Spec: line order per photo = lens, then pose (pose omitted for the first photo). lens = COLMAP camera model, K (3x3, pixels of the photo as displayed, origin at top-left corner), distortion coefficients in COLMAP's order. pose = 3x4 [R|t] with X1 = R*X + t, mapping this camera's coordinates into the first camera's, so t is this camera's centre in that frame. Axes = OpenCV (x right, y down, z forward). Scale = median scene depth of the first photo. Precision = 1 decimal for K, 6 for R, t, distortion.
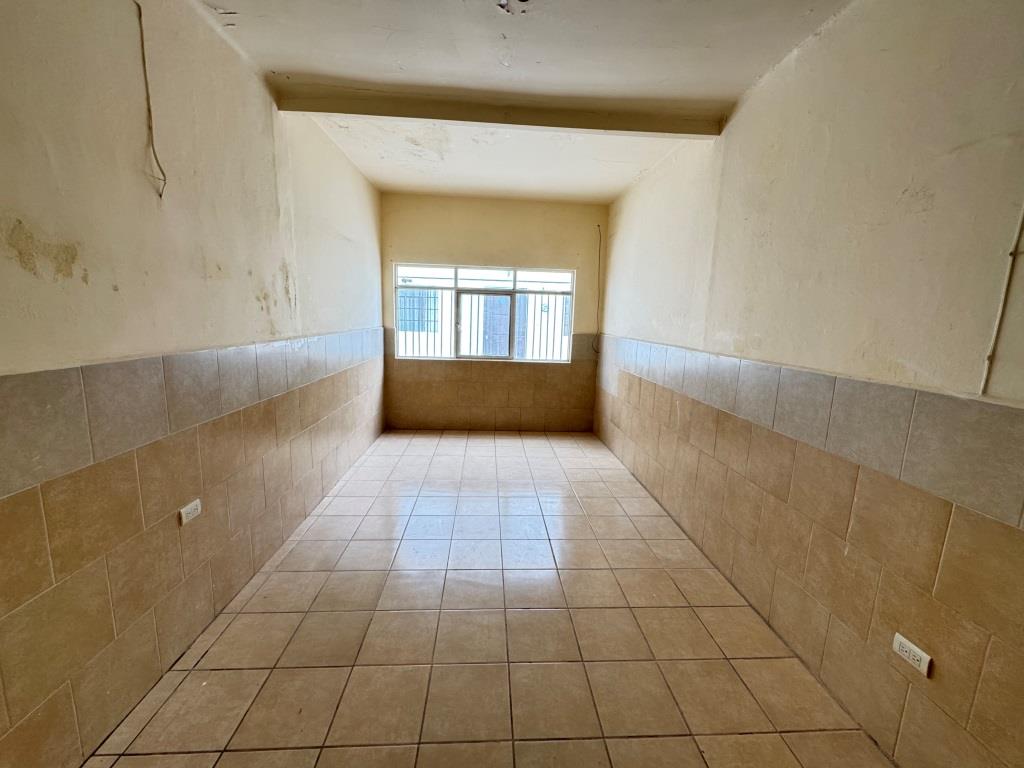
lens RADIAL K [[409.3, 0, 510.7], [0, 409.3, 383.4], [0, 0, 1]] dist [-0.001326, 0.000273]
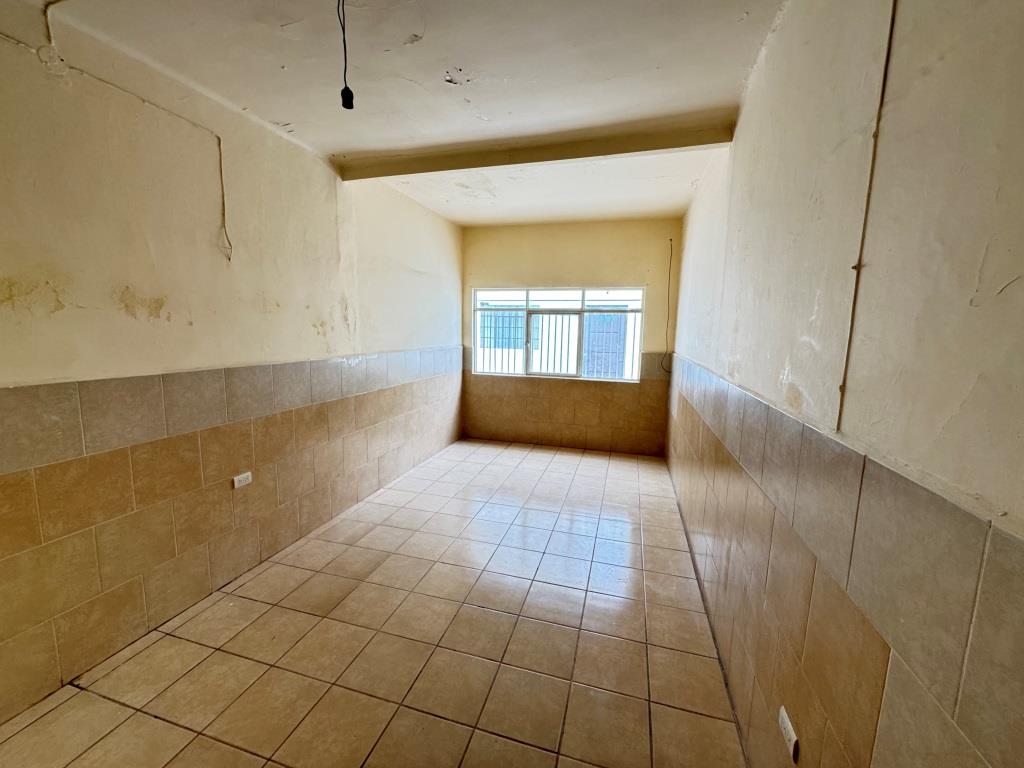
lens RADIAL K [[409.3, 0, 509.5], [0, 409.3, 383.4], [0, 0, 1]] dist [-0.001326, 0.000273]
pose [[0.941939, 0.030649, -0.334383, 0.388435], [-0.044041, 0.998500, -0.032539, -0.006994], [0.332884, 0.045376, 0.941875, -0.017955]]
